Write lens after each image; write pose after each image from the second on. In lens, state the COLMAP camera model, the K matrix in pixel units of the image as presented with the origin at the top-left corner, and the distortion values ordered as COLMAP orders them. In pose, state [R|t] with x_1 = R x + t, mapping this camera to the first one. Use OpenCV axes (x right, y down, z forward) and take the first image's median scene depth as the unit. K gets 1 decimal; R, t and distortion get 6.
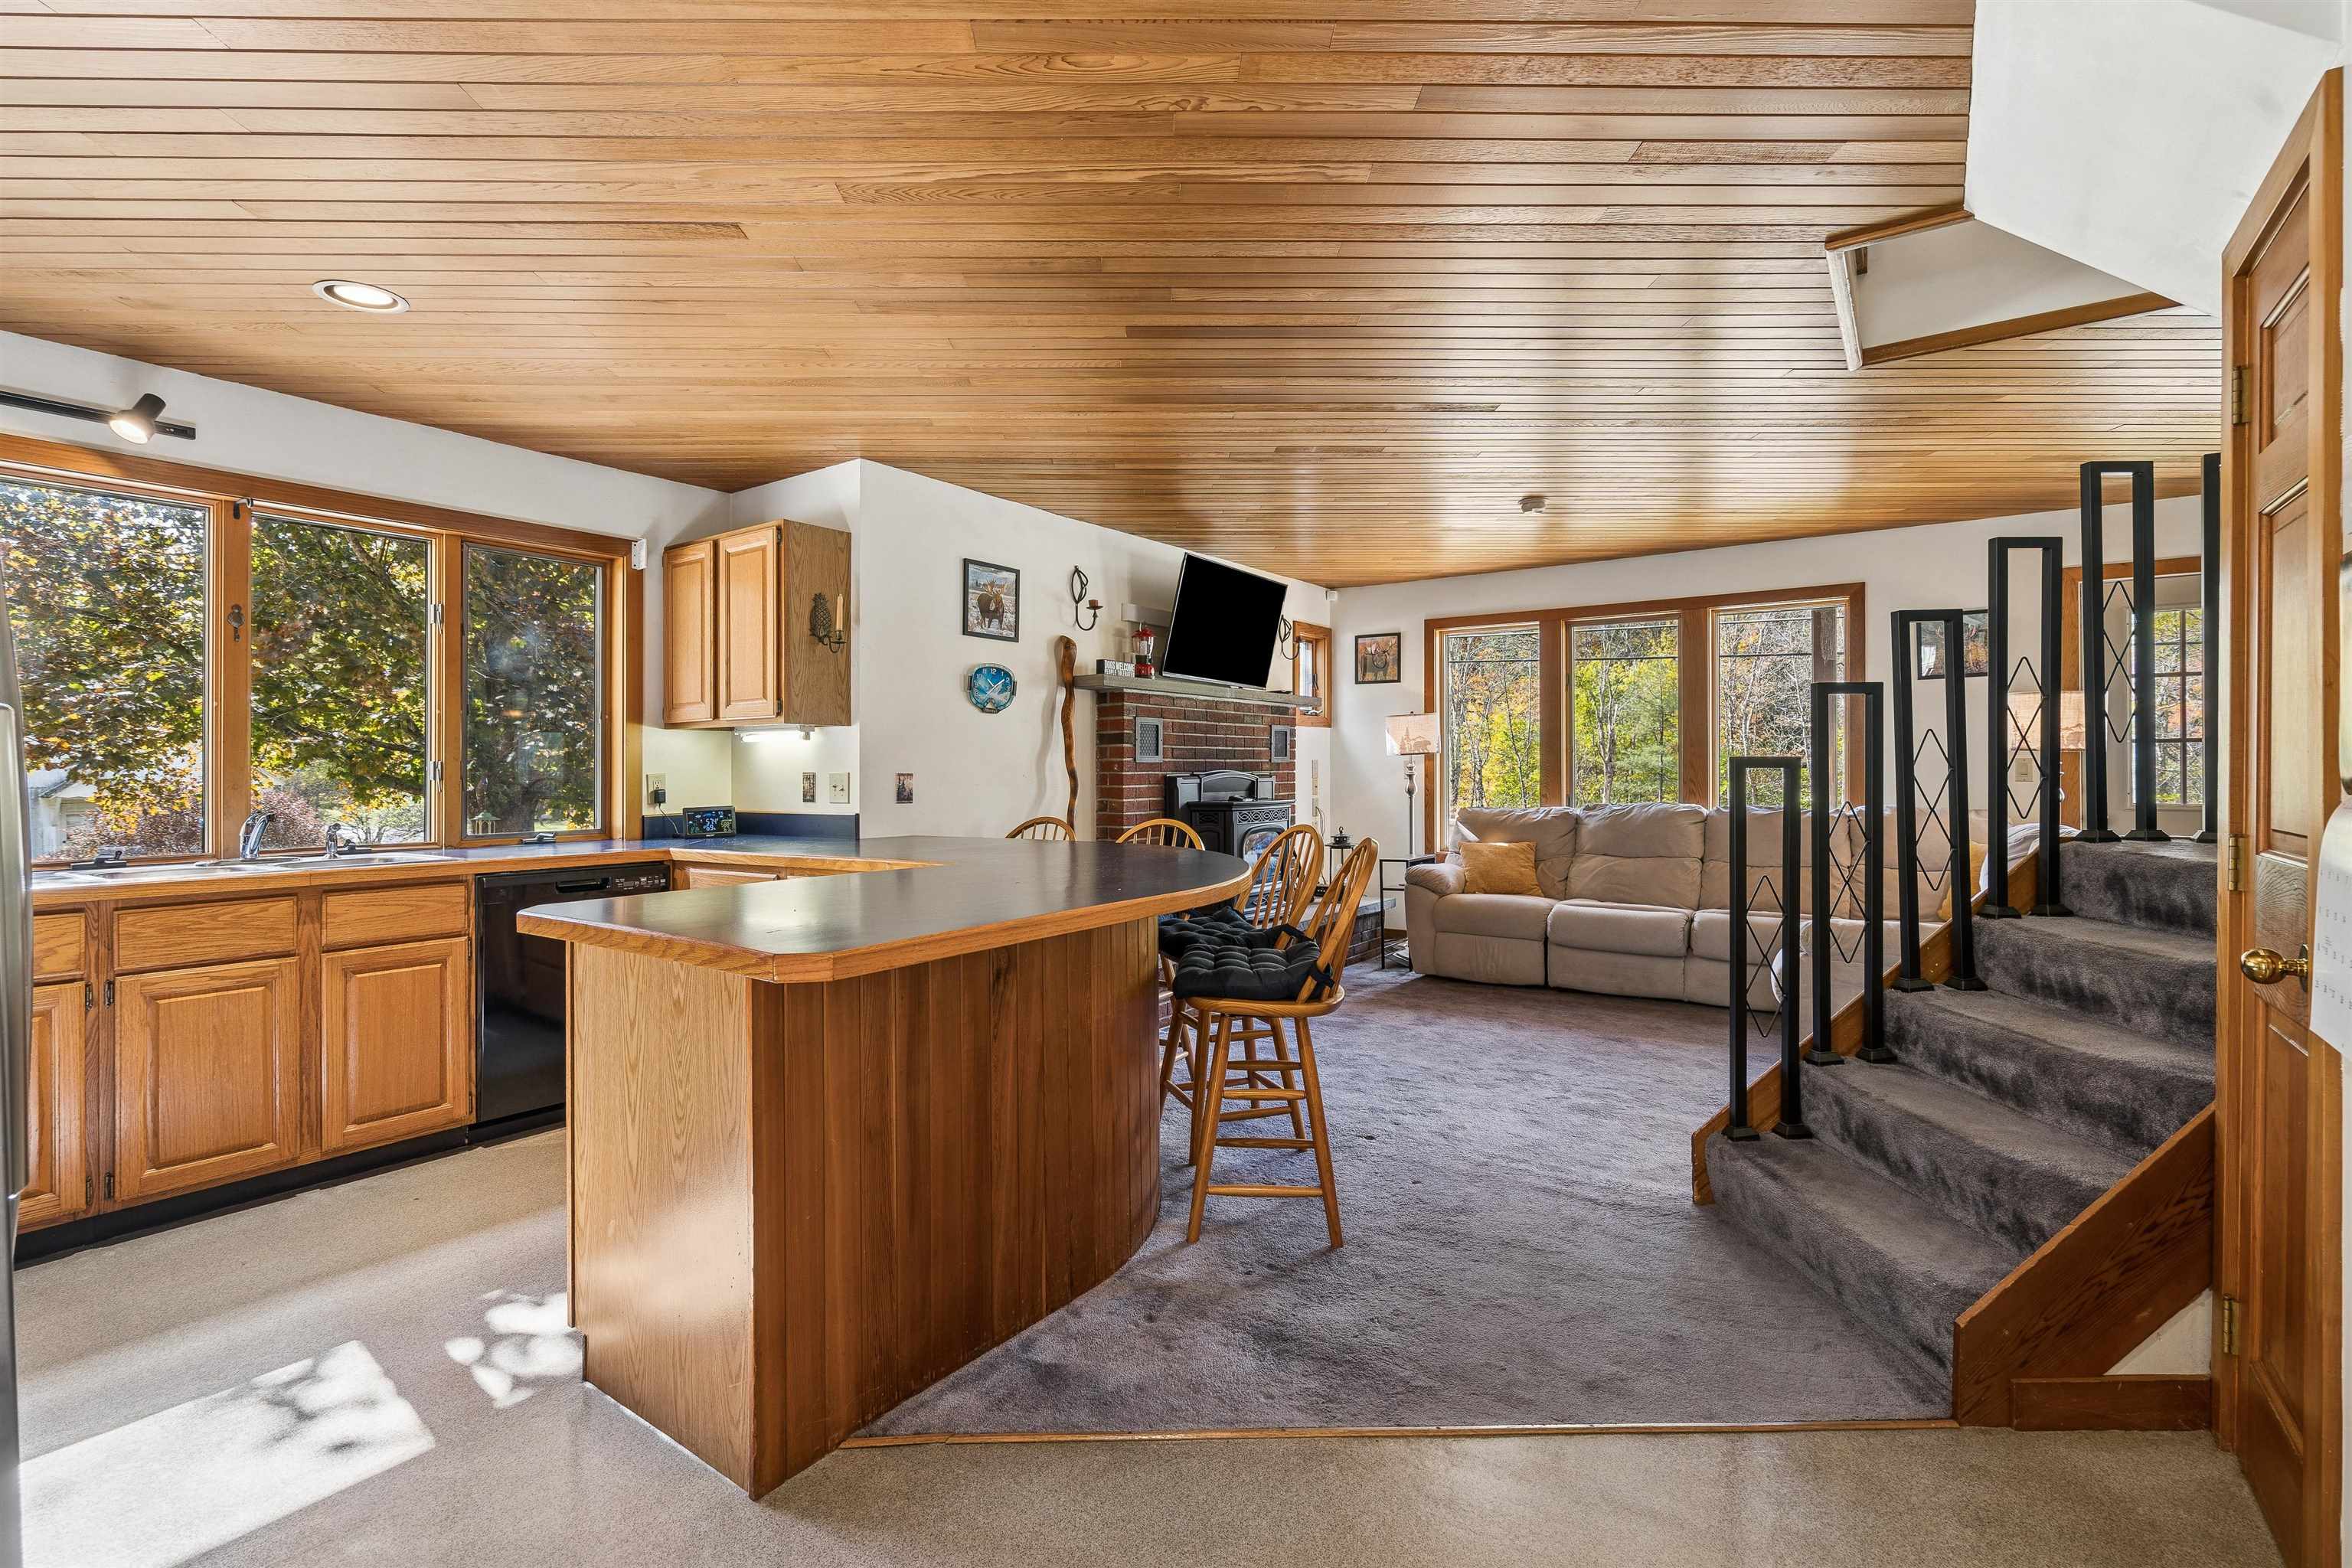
lens RADIAL K [[1061.1, 0, 1162.9], [0, 1061.1, 767.2], [0, 0, 1]] dist [-0.007913, 0.000913]
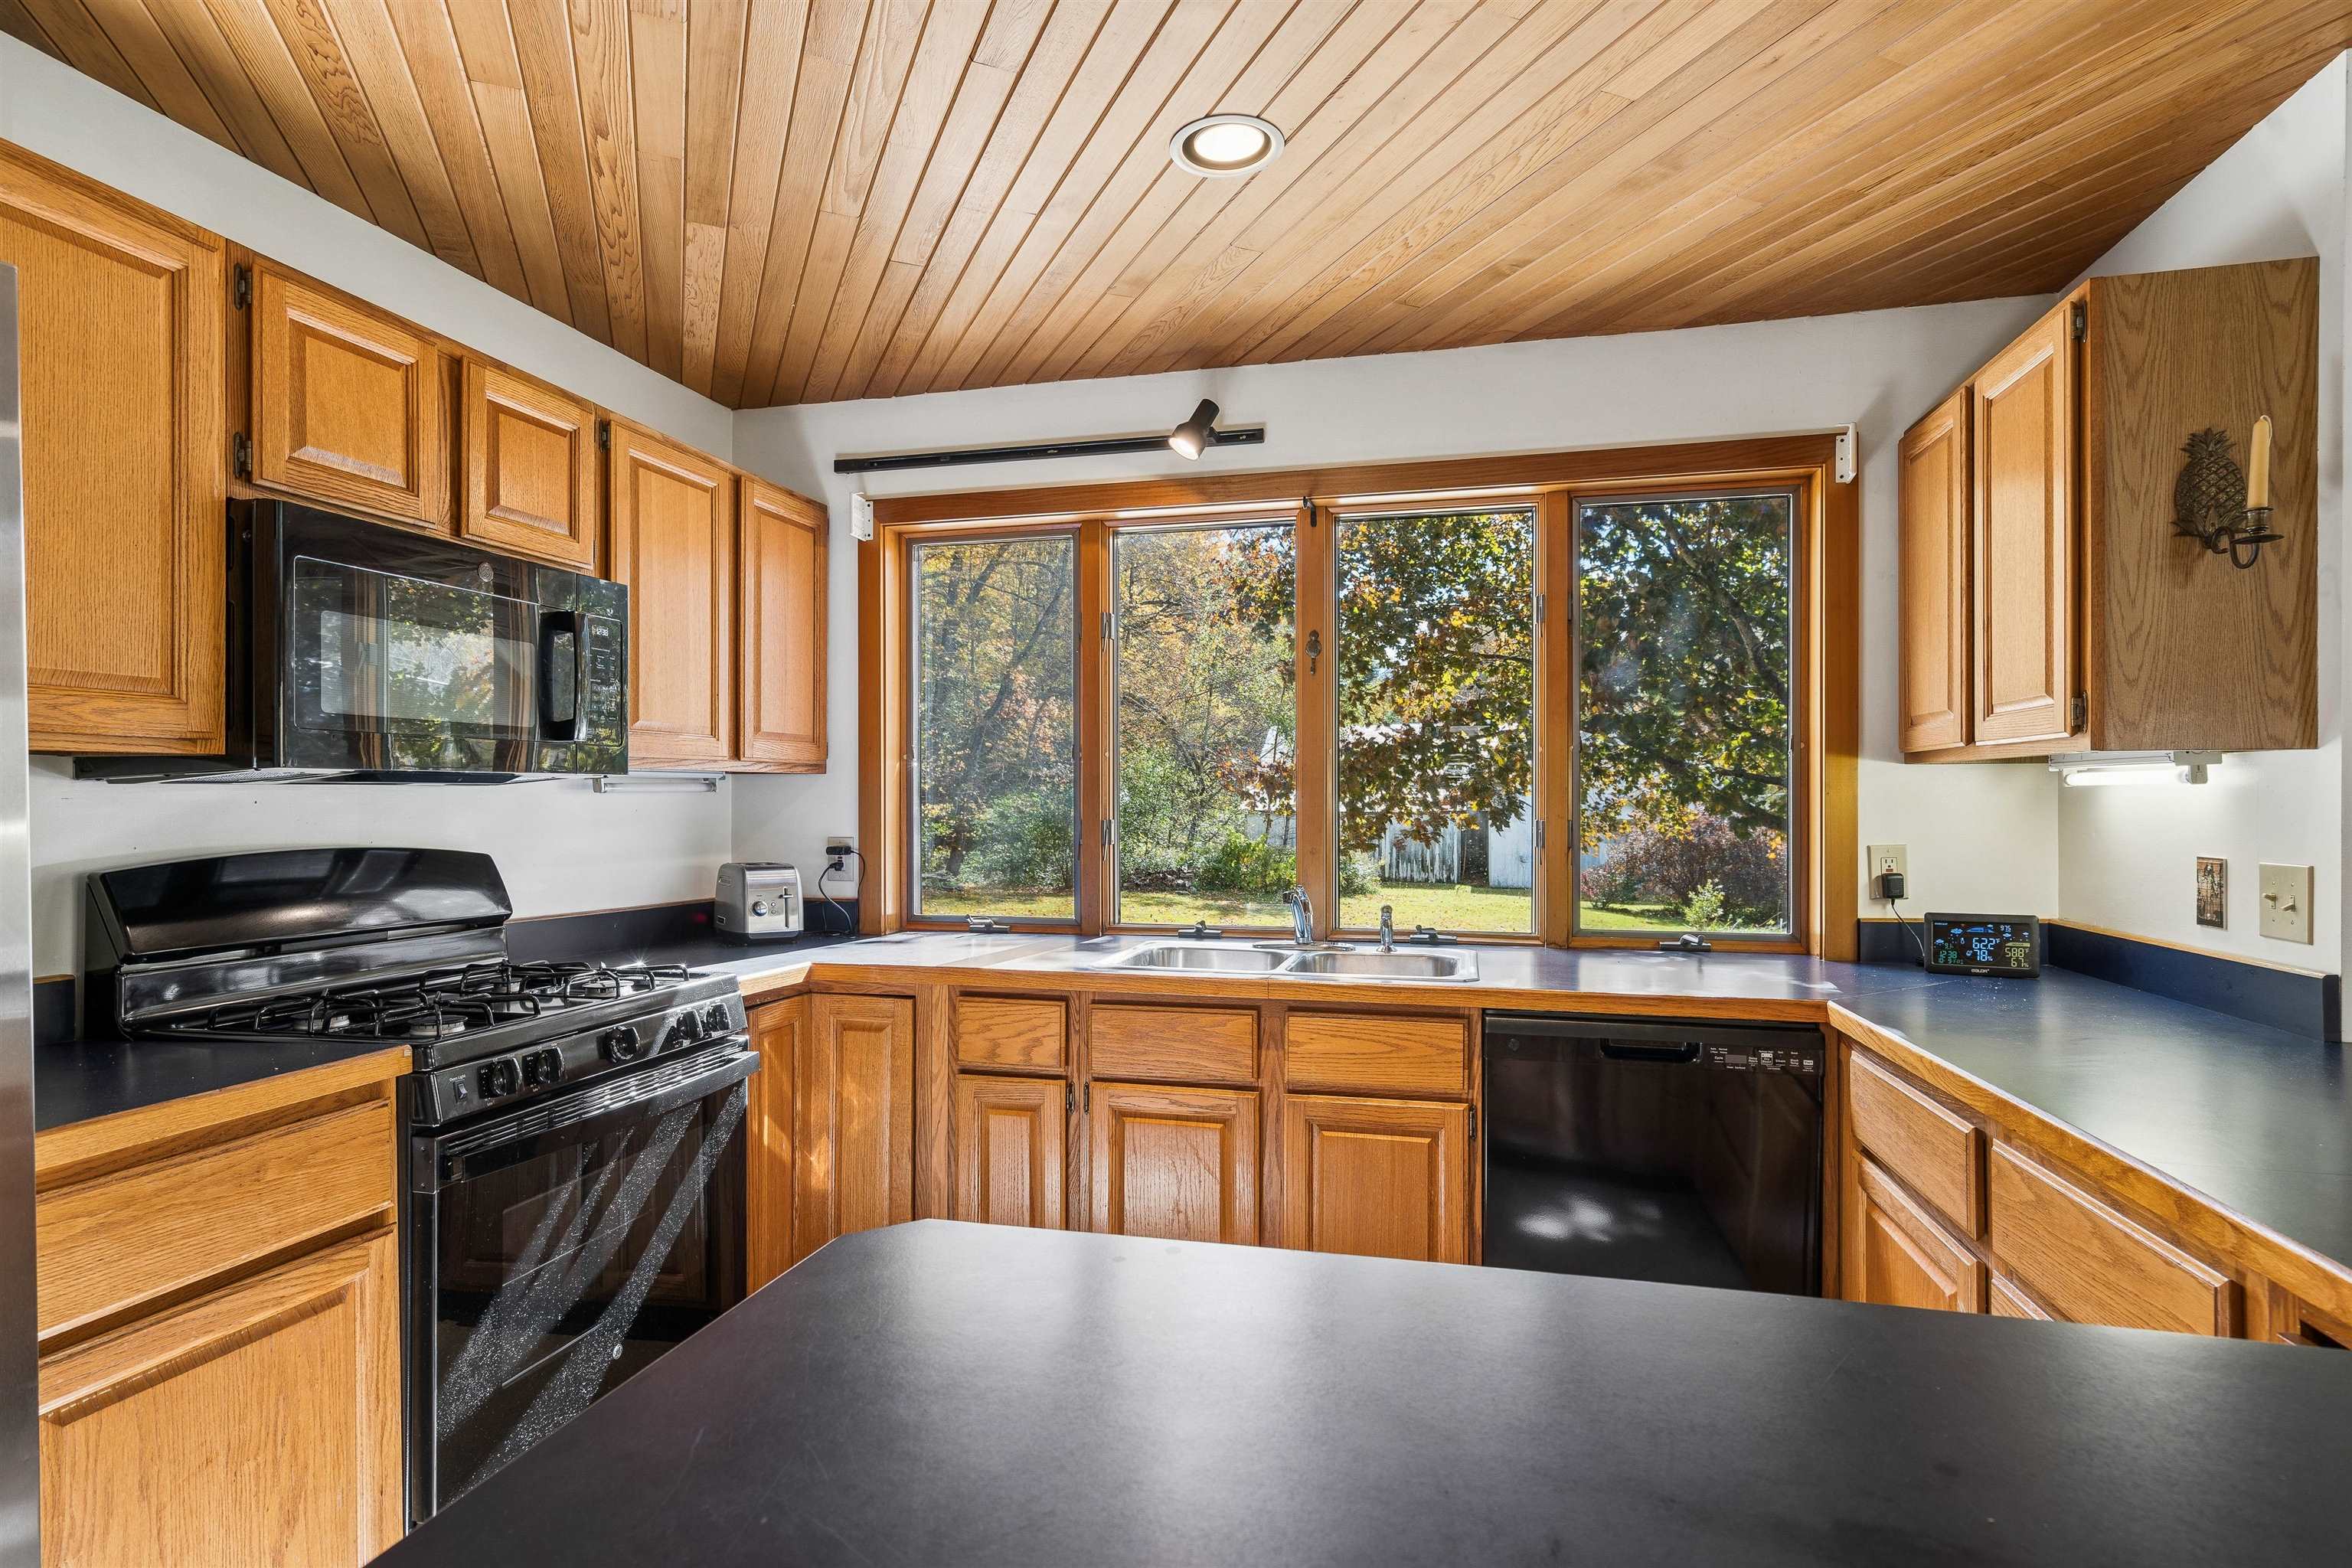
lens RADIAL K [[1192.9, 0, 1175.3], [0, 1192.9, 791.4], [0, 0, 1]] dist [0.000971, 0.001864]
pose [[0.379447, -0.000002, -0.925213, -0.033752], [0.000719, 1.000000, 0.000293, -0.017923], [0.925213, -0.000776, 0.379447, 0.339618]]
